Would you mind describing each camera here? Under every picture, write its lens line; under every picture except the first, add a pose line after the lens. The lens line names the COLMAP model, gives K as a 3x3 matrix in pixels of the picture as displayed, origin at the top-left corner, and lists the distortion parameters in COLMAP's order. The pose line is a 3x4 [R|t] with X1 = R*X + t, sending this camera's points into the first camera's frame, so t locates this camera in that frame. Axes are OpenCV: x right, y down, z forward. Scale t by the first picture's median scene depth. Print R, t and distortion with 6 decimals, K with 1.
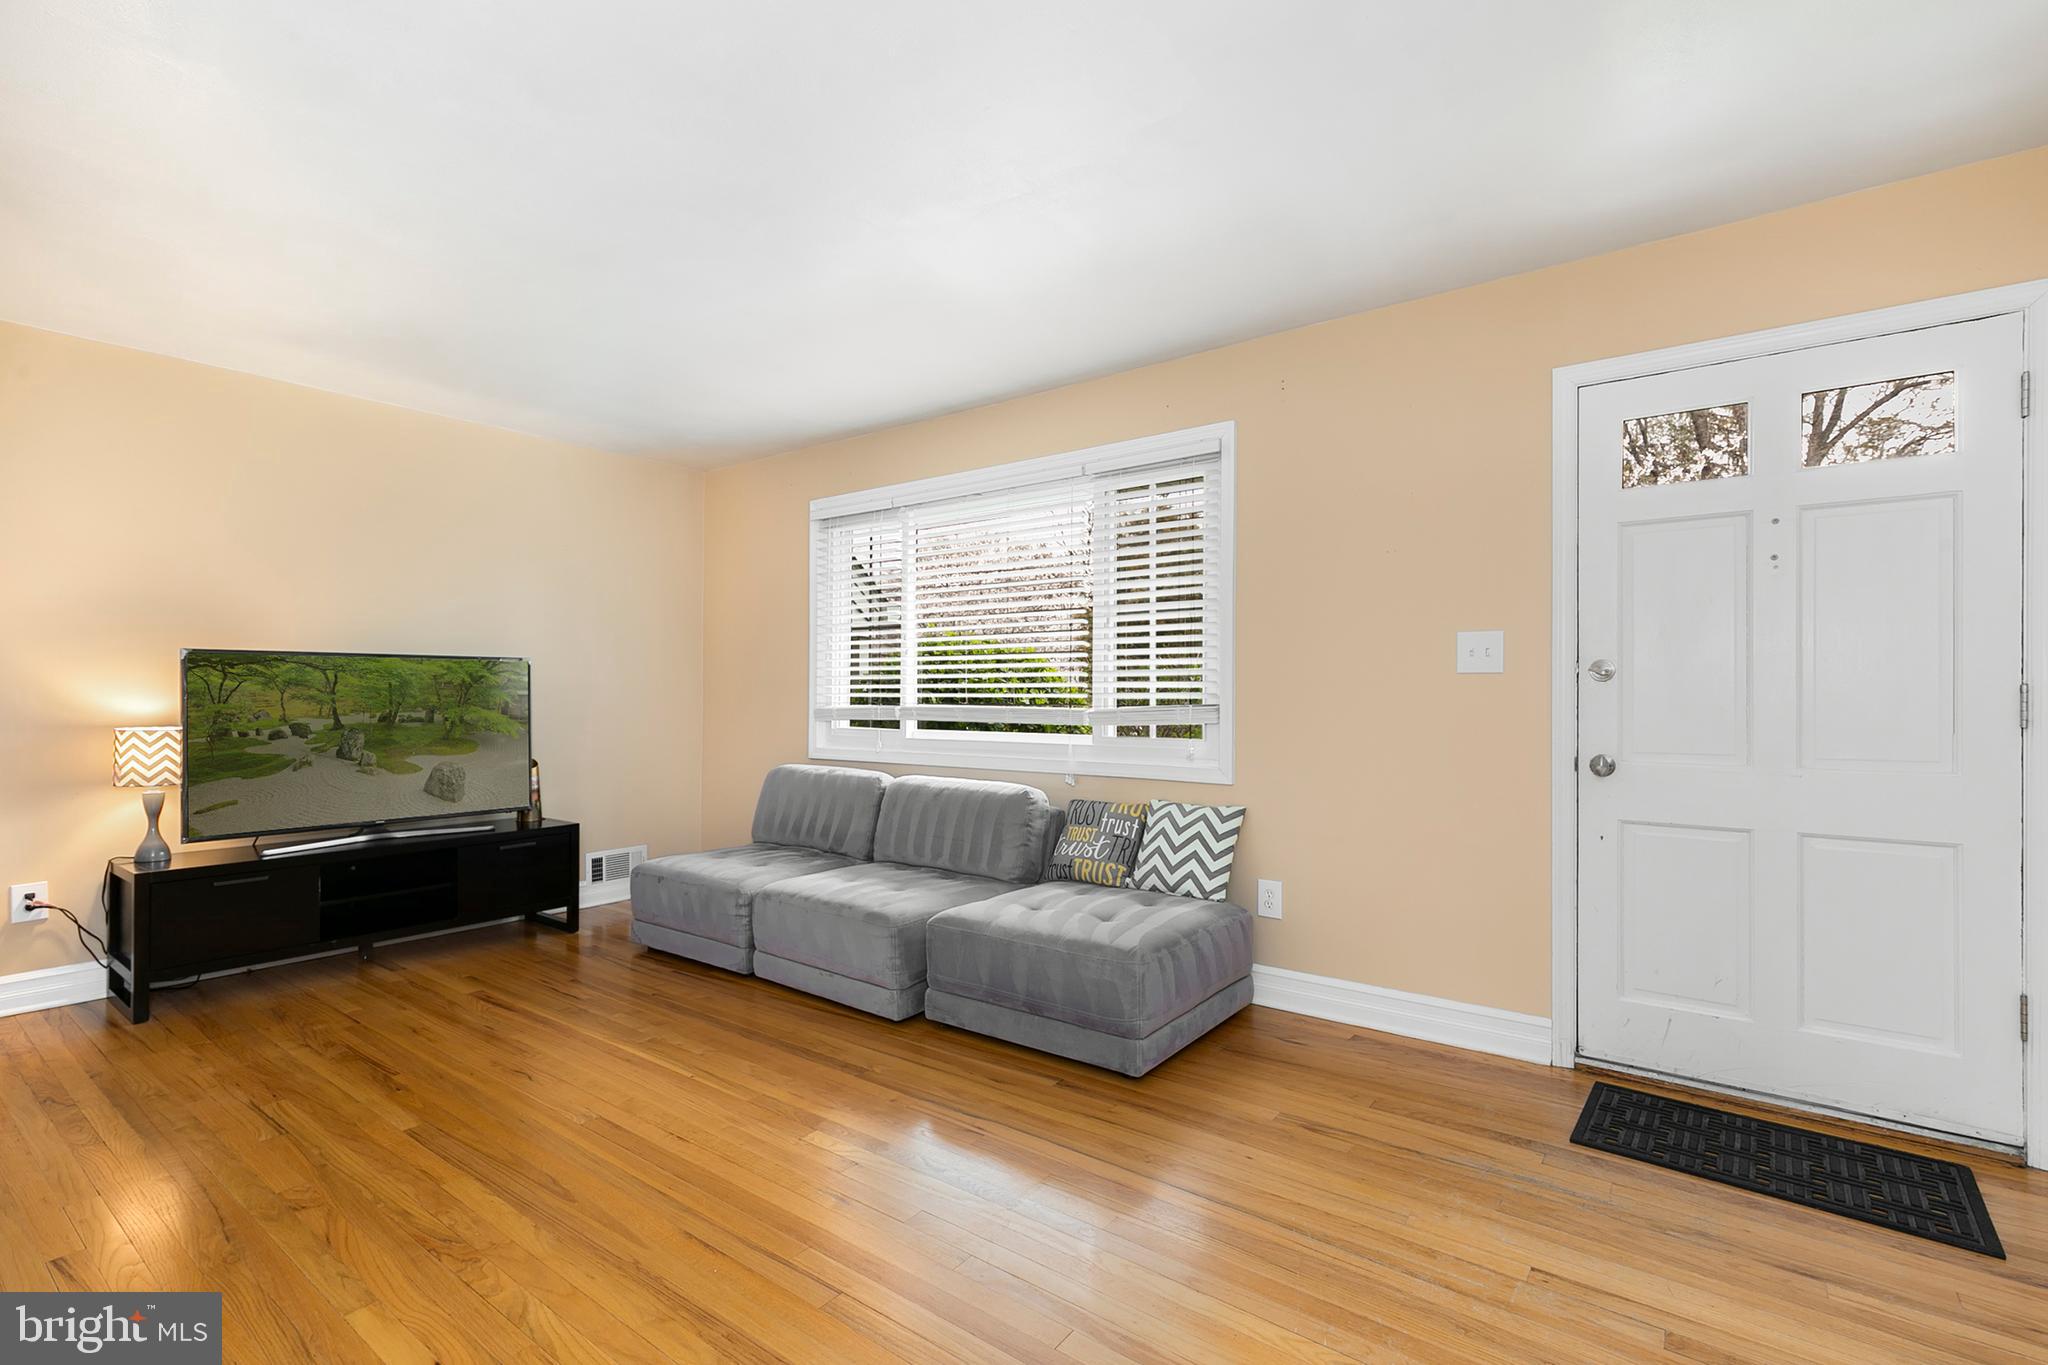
lens RADIAL K [[970.6, 0, 1018.1], [0, 970.6, 704.2], [0, 0, 1]] dist [-0.005326, -0.000146]
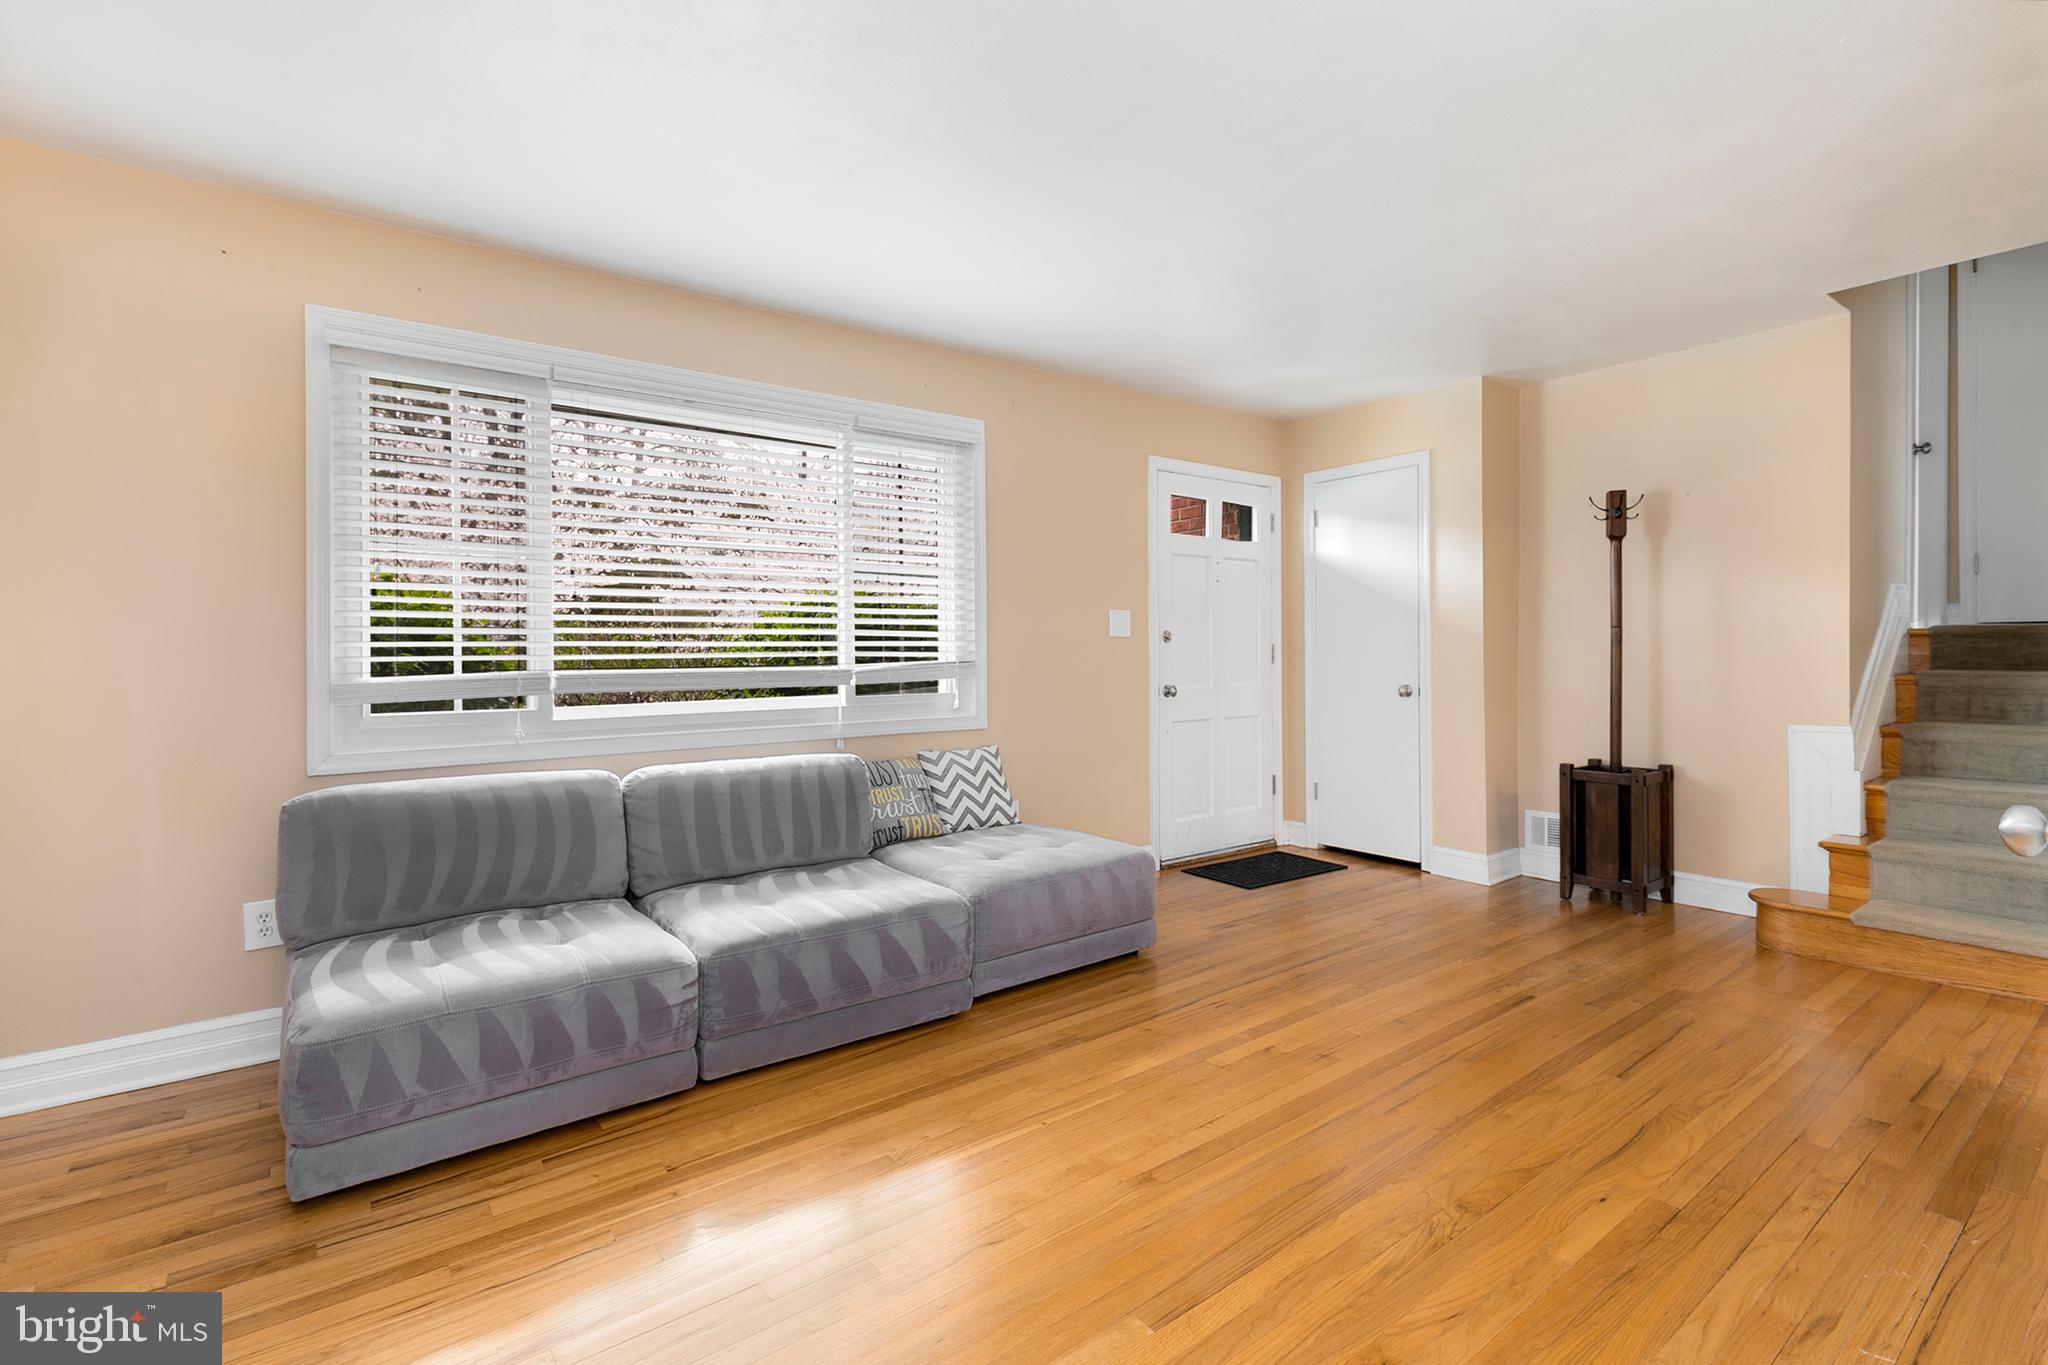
lens RADIAL K [[964.2, 0, 1057.7], [0, 964.2, 646.5], [0, 0, 1]] dist [0.000382, 0.000281]
pose [[0.229188, 0.001604, 0.973381, -0.848025], [0.019004, 0.999801, -0.006122, -0.007311], [-0.973197, 0.019902, 0.229111, 0.602891]]
